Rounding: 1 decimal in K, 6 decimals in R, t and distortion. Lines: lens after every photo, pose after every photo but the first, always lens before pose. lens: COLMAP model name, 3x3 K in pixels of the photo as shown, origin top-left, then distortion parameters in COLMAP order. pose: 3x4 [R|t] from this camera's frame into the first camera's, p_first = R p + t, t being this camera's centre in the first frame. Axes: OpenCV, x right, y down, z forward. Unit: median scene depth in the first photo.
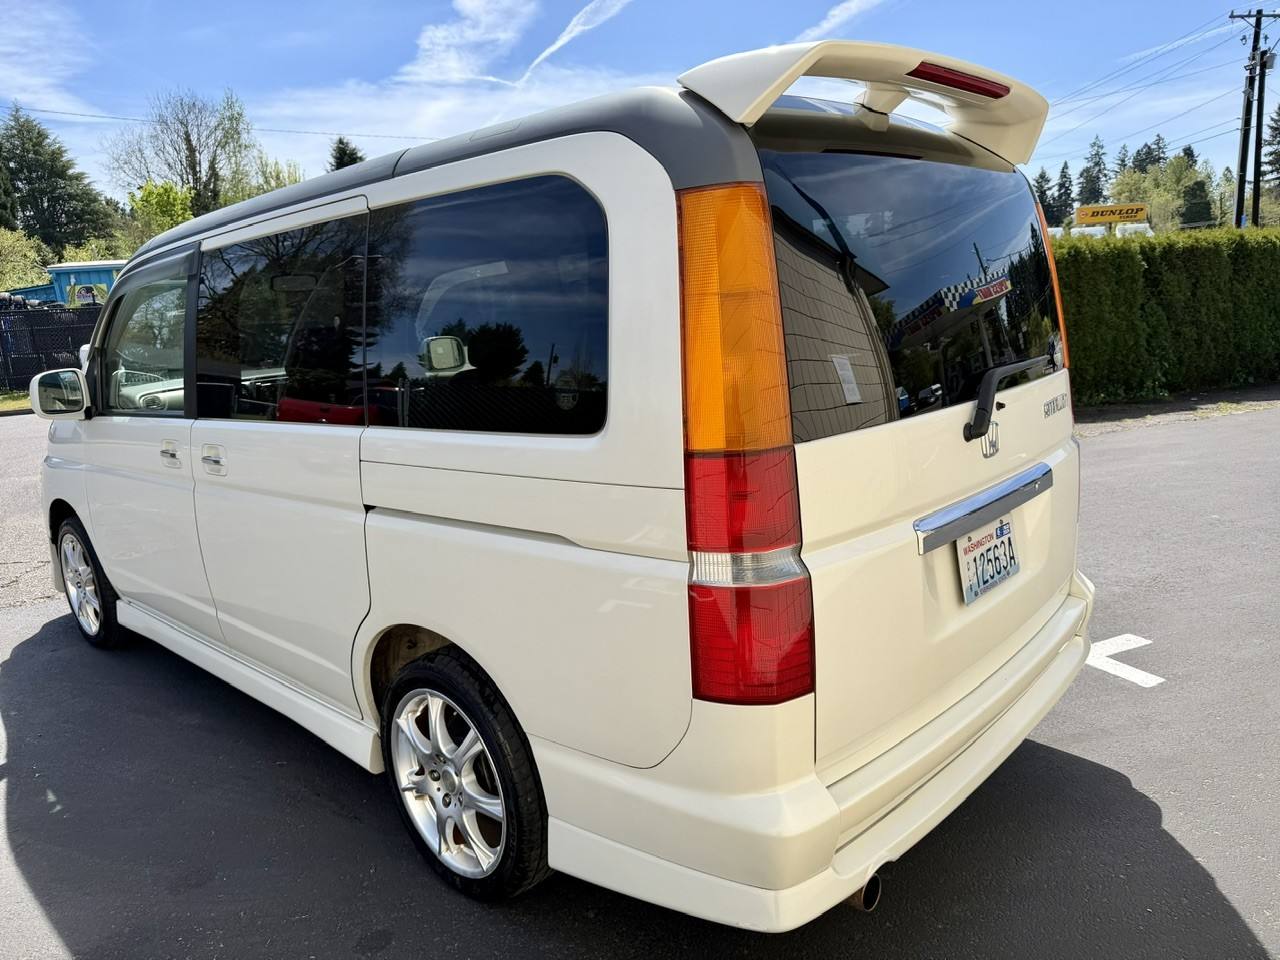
lens RADIAL K [[944.3, 0, 661.4], [0, 944.3, 470.6], [0, 0, 1]] dist [0.002679, -0.002303]
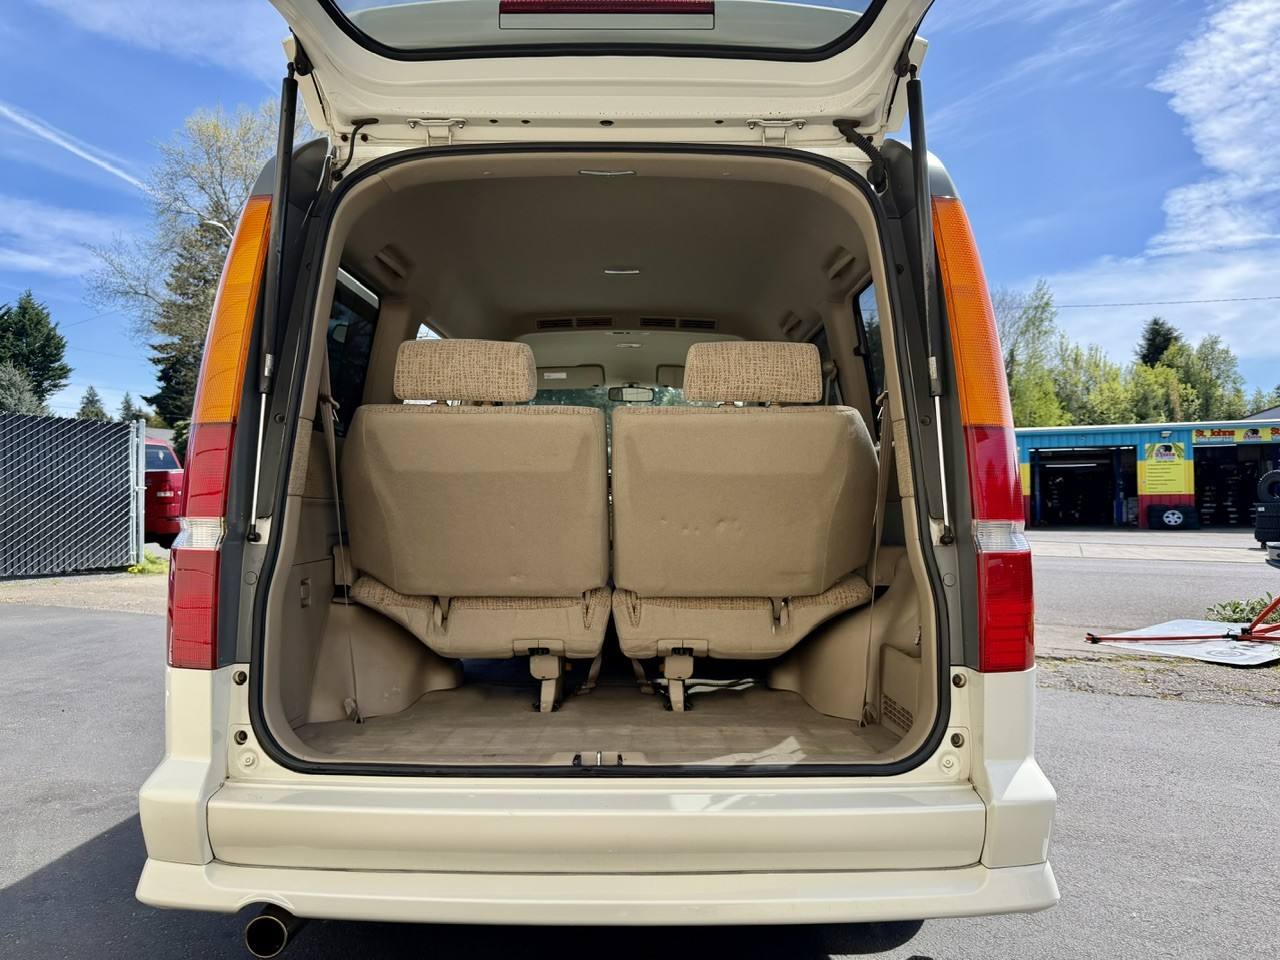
lens RADIAL K [[943.0, 0, 652.7], [0, 943.0, 483.8], [0, 0, 1]] dist [-0.002663, -0.005183]
pose [[0.671629, 0.049129, -0.739257, 0.912574], [-0.179958, 0.978735, -0.098451, 0.038432], [0.718700, 0.199158, 0.666188, 0.476858]]
